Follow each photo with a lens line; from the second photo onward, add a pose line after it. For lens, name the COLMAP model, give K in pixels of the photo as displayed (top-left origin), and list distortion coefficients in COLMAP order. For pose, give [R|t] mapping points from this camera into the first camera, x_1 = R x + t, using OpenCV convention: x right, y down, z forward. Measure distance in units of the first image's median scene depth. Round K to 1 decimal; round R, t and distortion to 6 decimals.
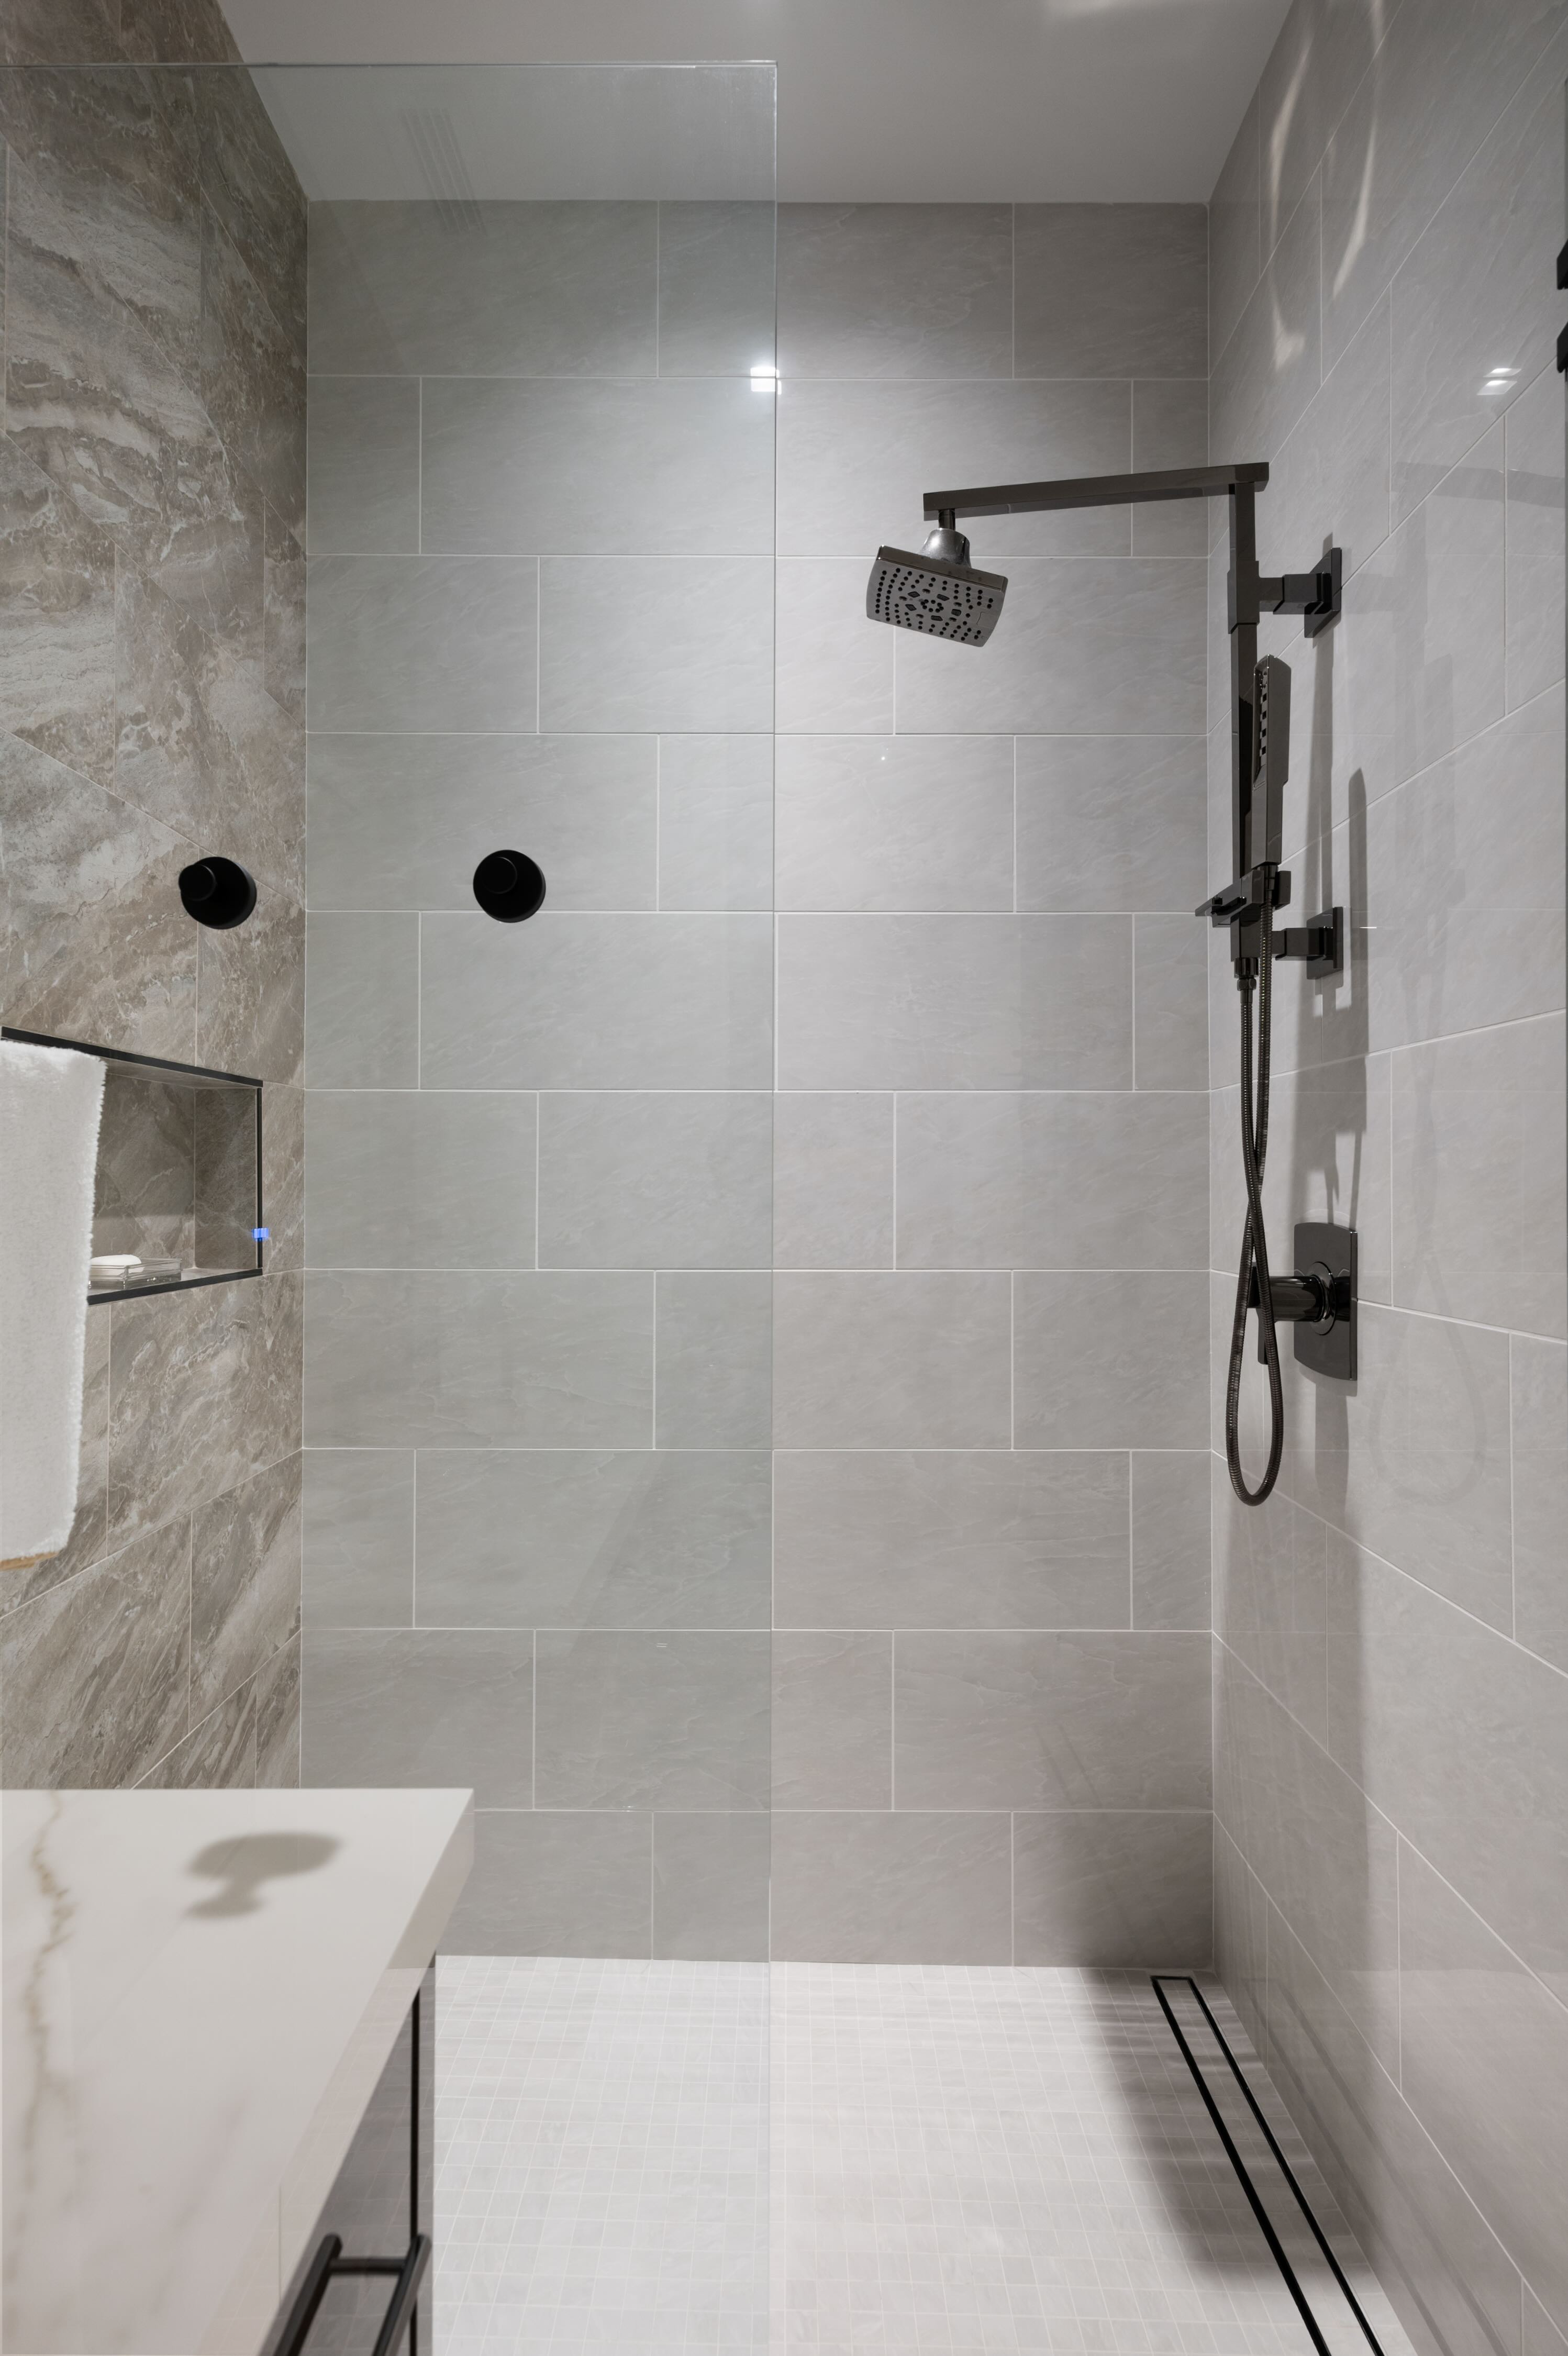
lens RADIAL K [[1180.4, 0, 785.6], [0, 1180.4, 1173.0], [0, 0, 1]] dist [0.008158, 0.000519]
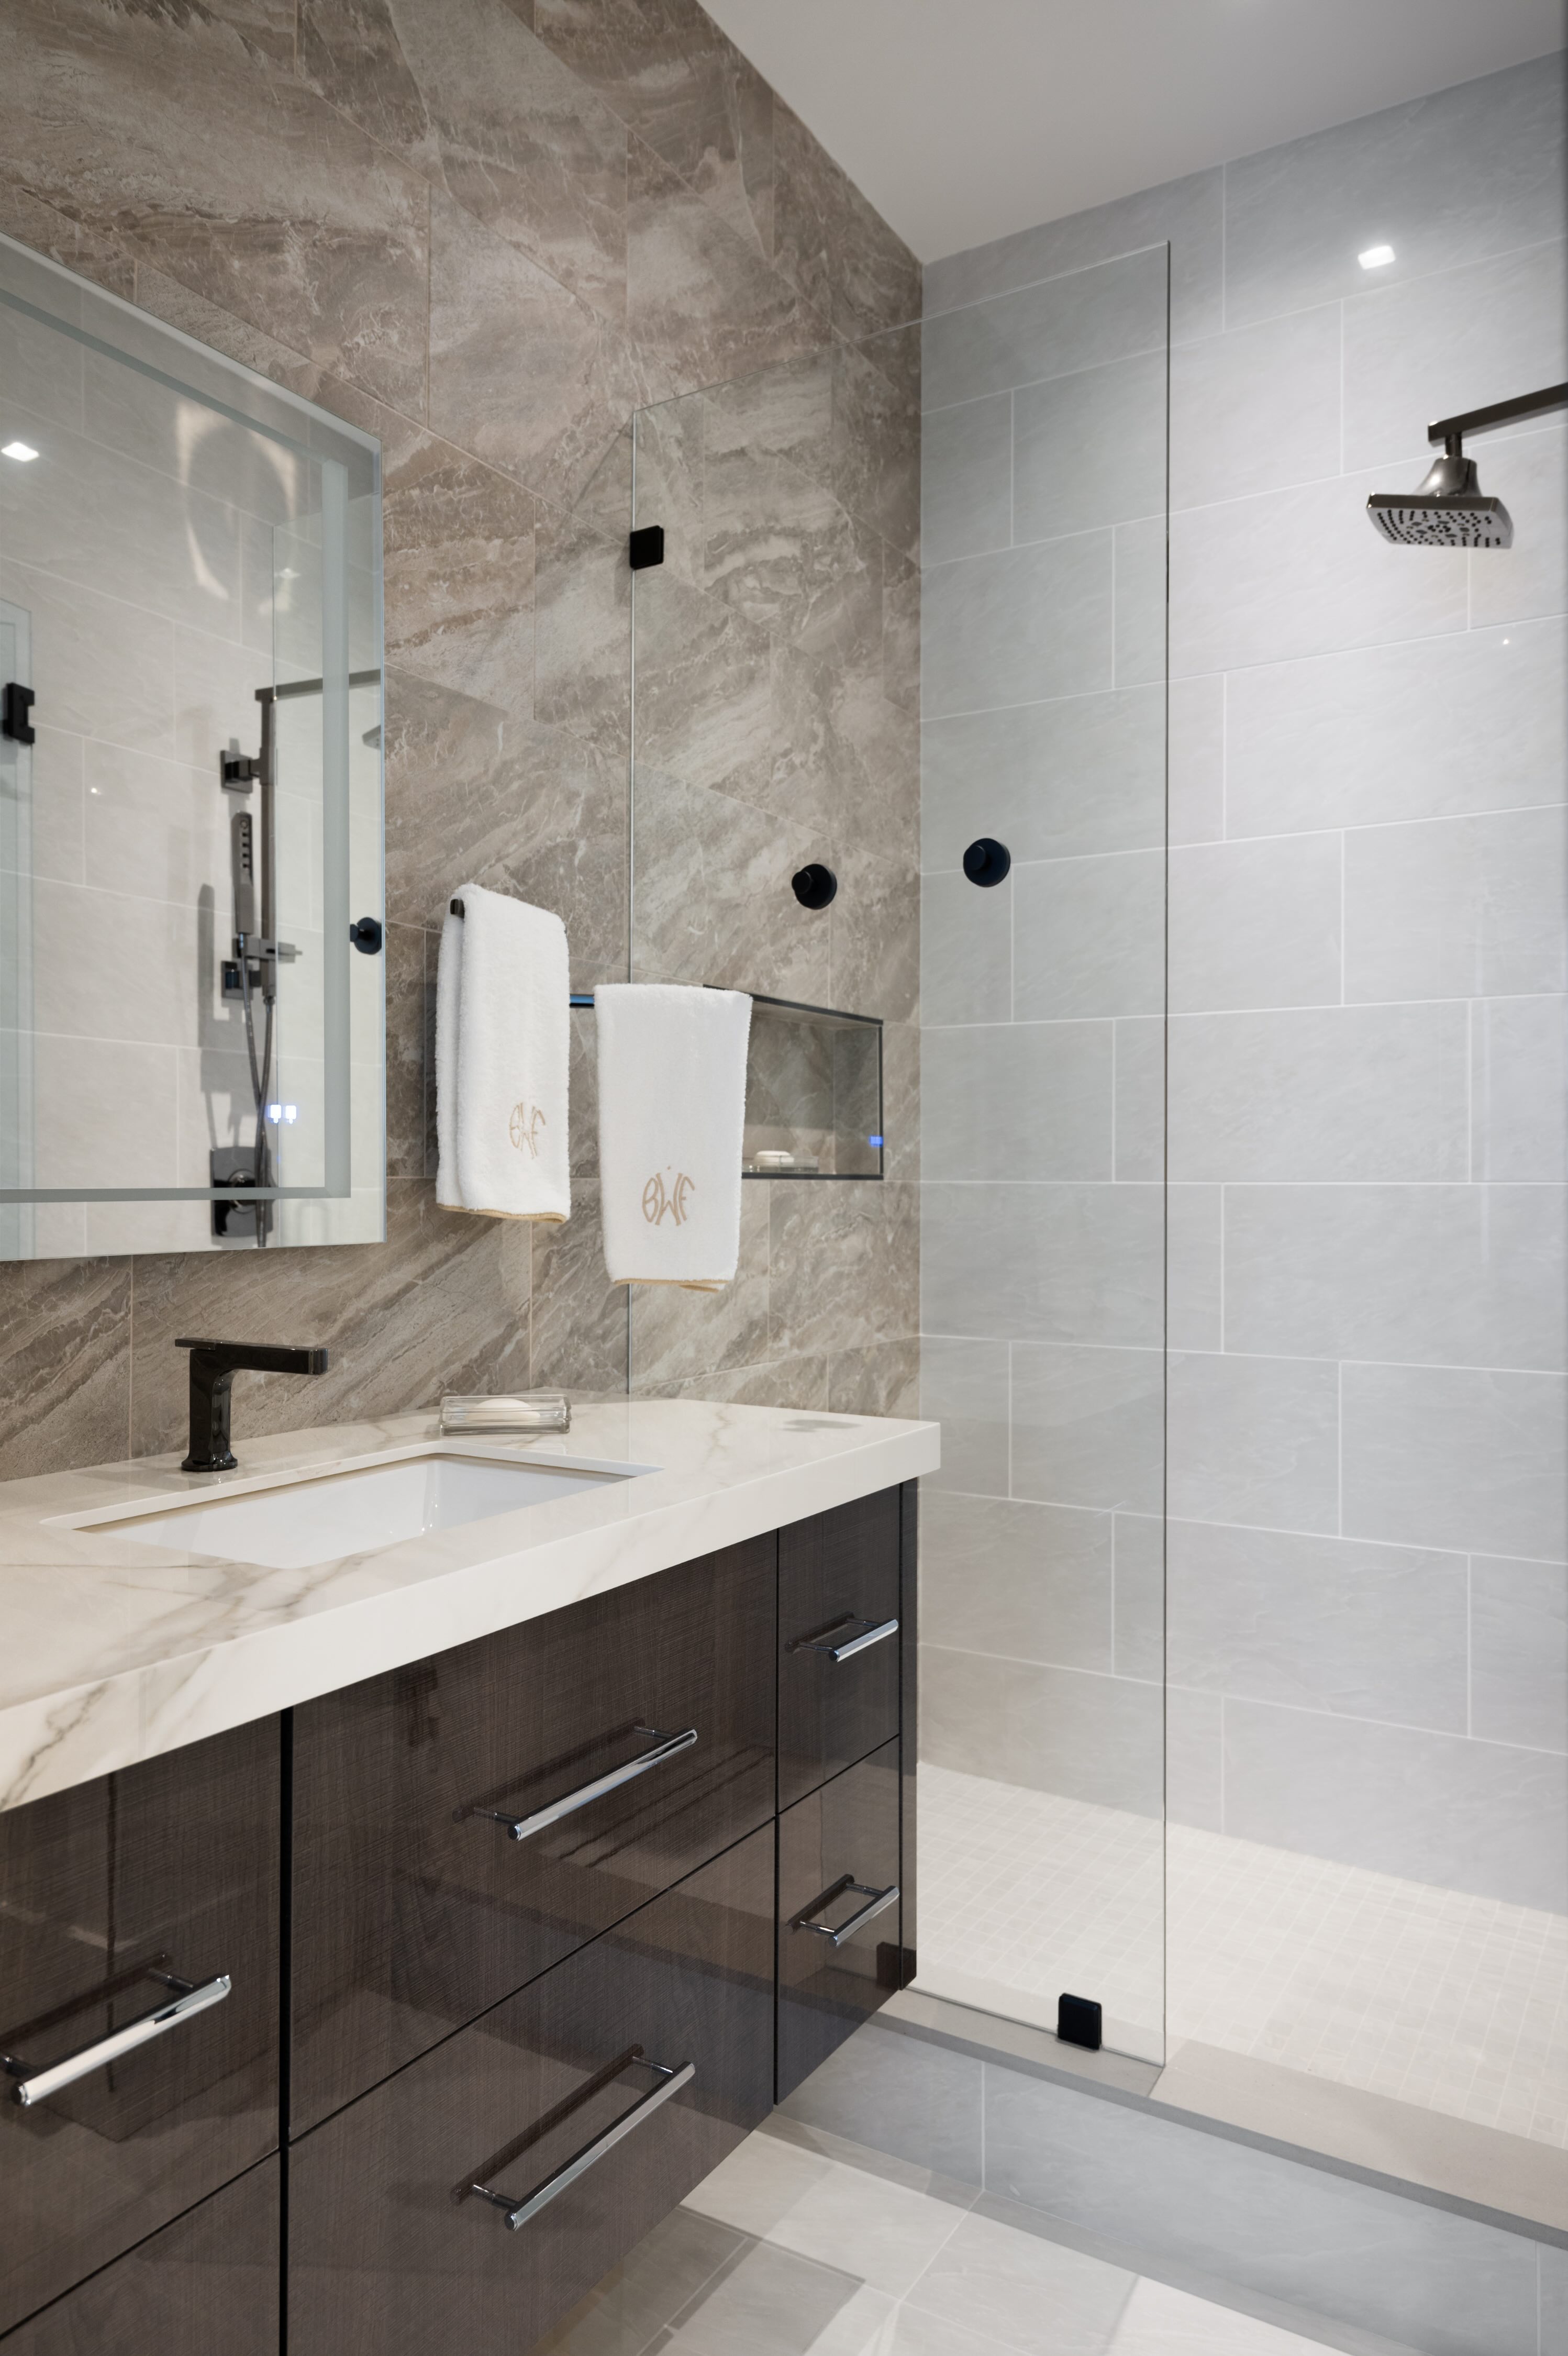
lens RADIAL K [[1636.2, 0, 782.5], [0, 1636.2, 1179.3], [0, 0, 1]] dist [0.004493, -0.000125]
pose [[0.855972, -0.003571, -0.517010, 0.378610], [0.005180, 0.999985, 0.001670, 0.092152], [0.516996, -0.004108, 0.855978, -0.552238]]
